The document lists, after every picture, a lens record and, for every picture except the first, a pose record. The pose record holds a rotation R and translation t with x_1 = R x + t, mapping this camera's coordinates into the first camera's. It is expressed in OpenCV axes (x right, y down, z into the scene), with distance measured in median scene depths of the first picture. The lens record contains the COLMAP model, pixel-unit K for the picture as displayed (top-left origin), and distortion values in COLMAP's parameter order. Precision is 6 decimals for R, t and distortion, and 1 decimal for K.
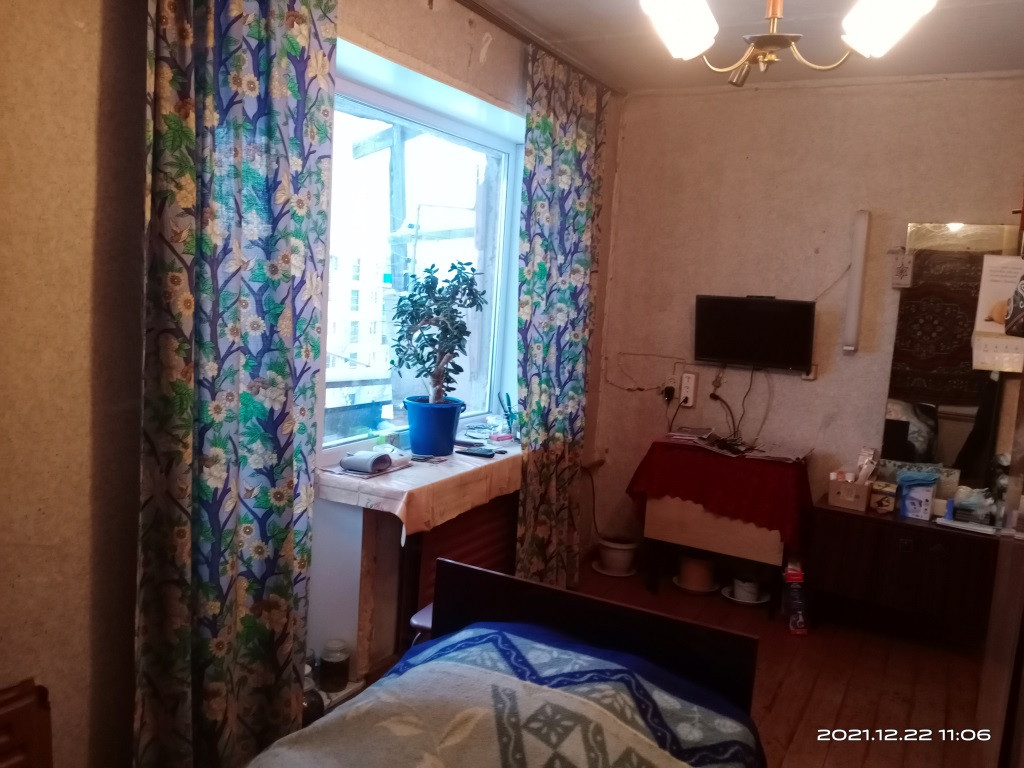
lens RADIAL K [[814.4, 0, 516.3], [0, 814.4, 386.5], [0, 0, 1]] dist [0.023895, -0.050386]
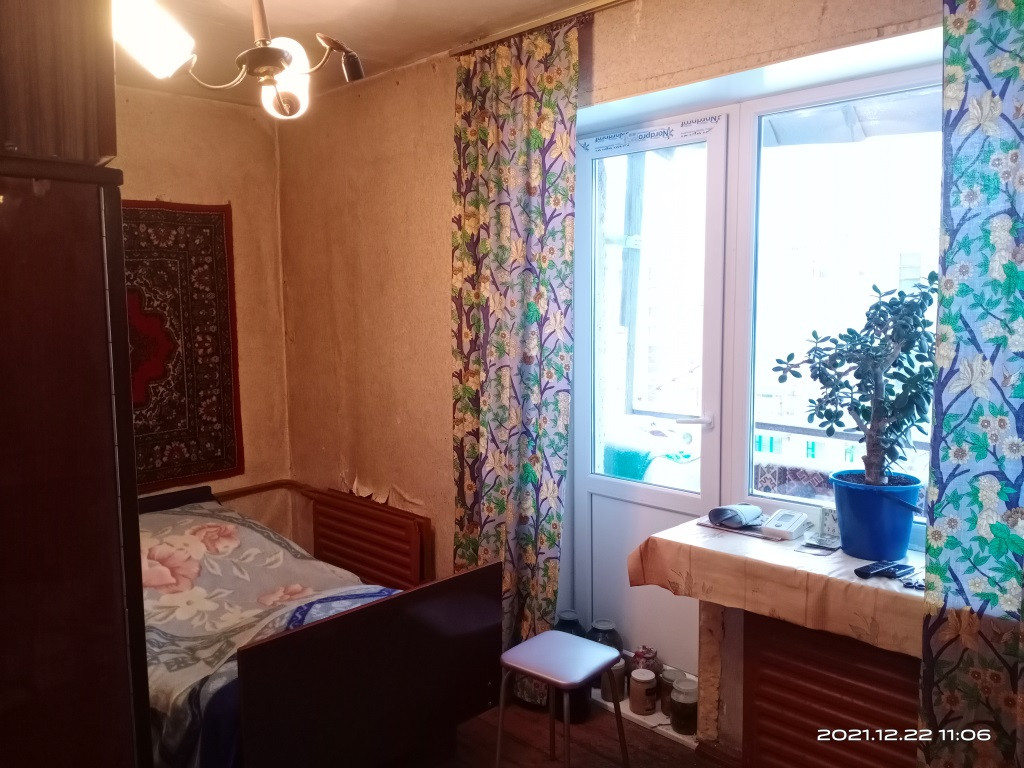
lens RADIAL K [[814.4, 0, 516.3], [0, 814.4, 386.5], [0, 0, 1]] dist [0.023895, -0.050386]
pose [[-0.289187, 0.048175, -0.956060, 0.649411], [-0.119906, 0.989044, 0.086106, -0.084391], [0.949733, 0.139538, -0.280243, 0.882316]]
